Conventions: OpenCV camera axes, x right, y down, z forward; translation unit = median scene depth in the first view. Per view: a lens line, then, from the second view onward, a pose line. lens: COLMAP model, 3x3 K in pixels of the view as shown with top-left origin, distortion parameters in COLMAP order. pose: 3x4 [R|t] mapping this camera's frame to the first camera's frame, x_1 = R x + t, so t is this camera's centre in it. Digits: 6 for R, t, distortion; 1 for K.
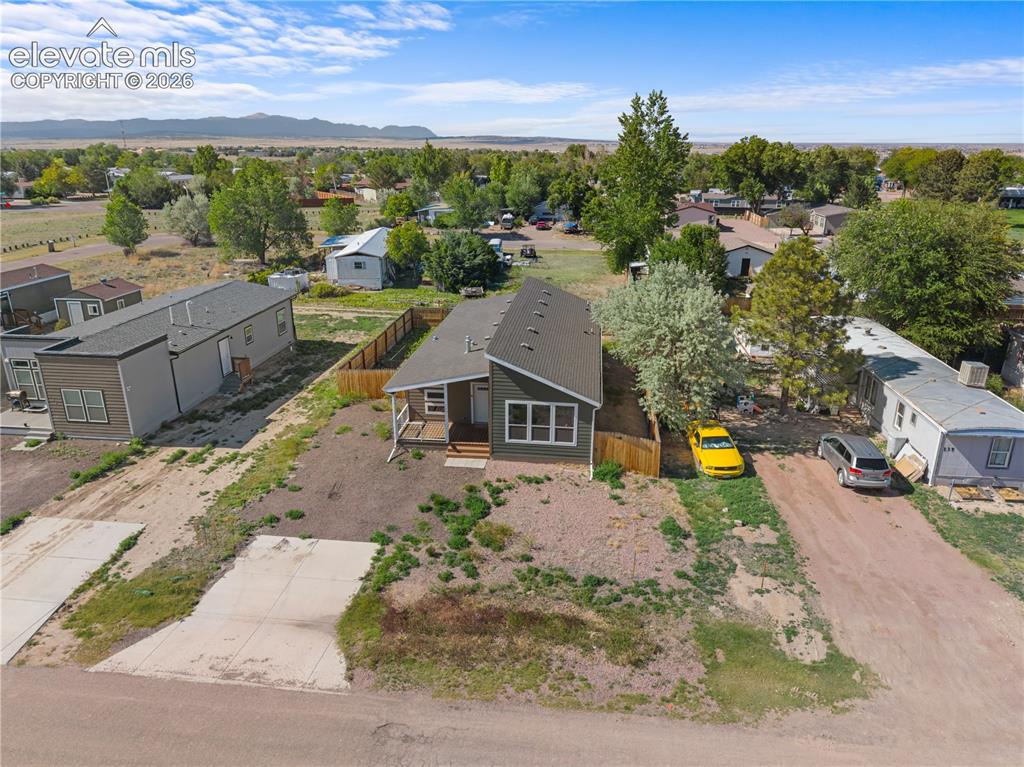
lens RADIAL K [[703.1, 0, 510.2], [0, 703.1, 387.0], [0, 0, 1]] dist [0.018032, -0.023532]
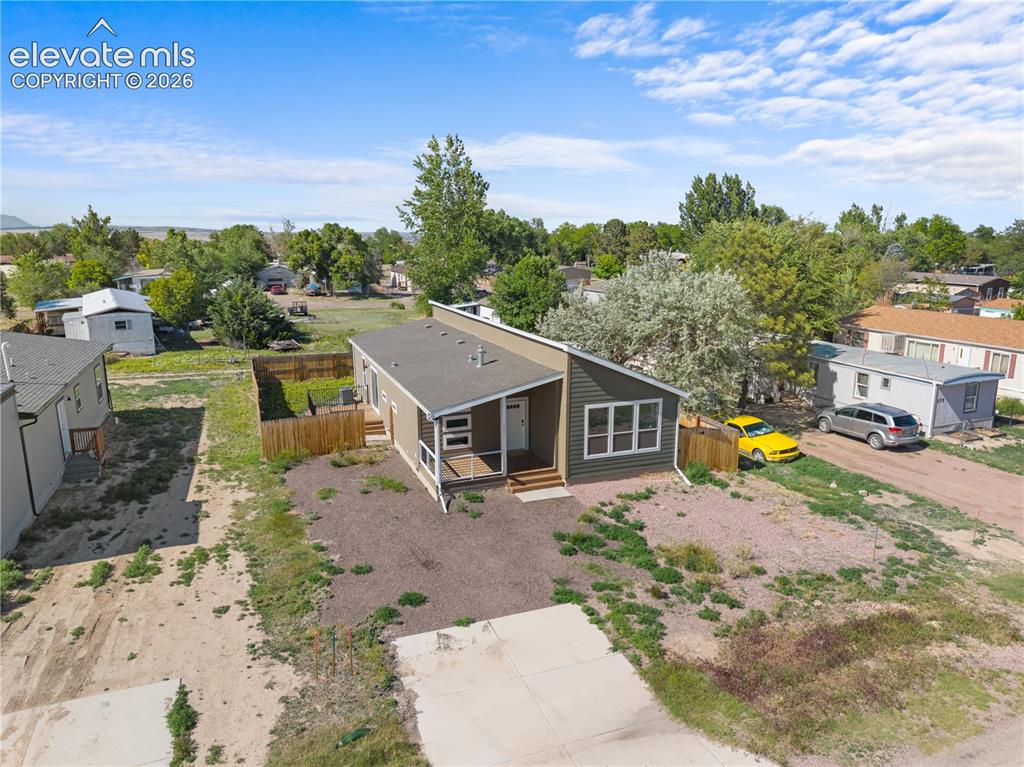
lens RADIAL K [[703.1, 0, 517.9], [0, 703.1, 385.4], [0, 0, 1]] dist [0.018032, -0.023532]
pose [[0.879012, -0.102765, 0.465594, -0.461865], [0.158539, 0.983930, -0.082140, 0.051503], [-0.449671, 0.146017, 0.881178, 0.328523]]
